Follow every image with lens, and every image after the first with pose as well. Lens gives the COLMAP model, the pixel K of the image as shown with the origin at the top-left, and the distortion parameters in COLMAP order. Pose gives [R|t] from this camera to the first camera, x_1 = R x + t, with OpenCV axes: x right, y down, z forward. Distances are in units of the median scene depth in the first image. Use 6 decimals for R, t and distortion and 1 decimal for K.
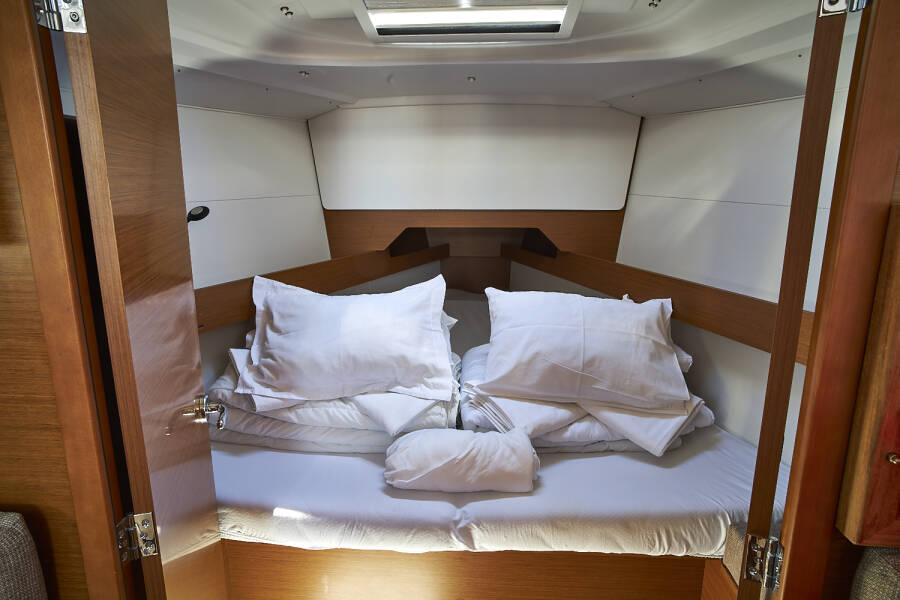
lens RADIAL K [[537.2, 0, 450.0], [0, 537.2, 300.0], [0, 0, 1]] dist [-0.028786, -0.001937]
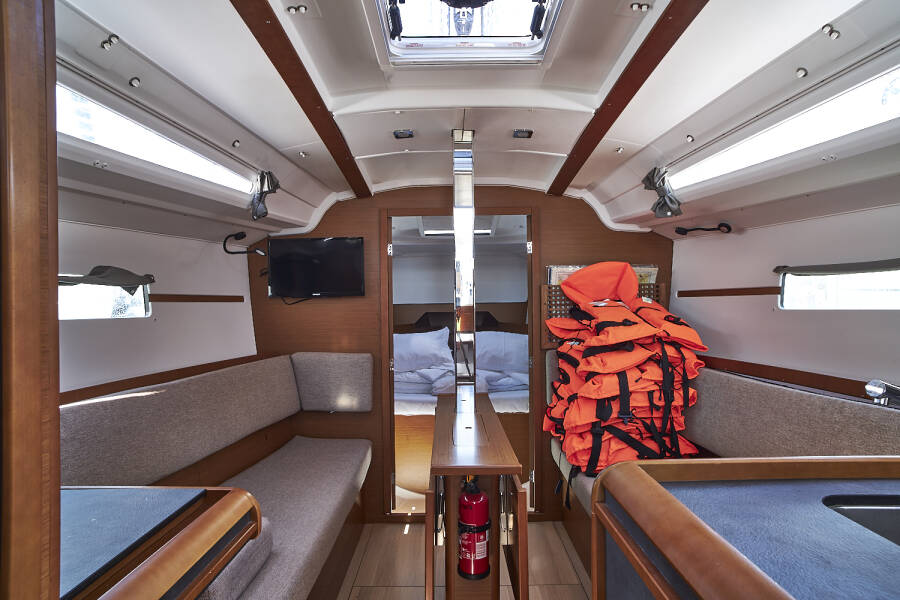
lens RADIAL K [[537.2, 0, 450.0], [0, 537.2, 300.0], [0, 0, 1]] dist [-0.028786, -0.001937]
pose [[0.997504, -0.011249, 0.069715, -0.194462], [0.026289, 0.975424, -0.218762, 0.419980], [-0.065541, 0.220049, 0.973285, -1.571427]]
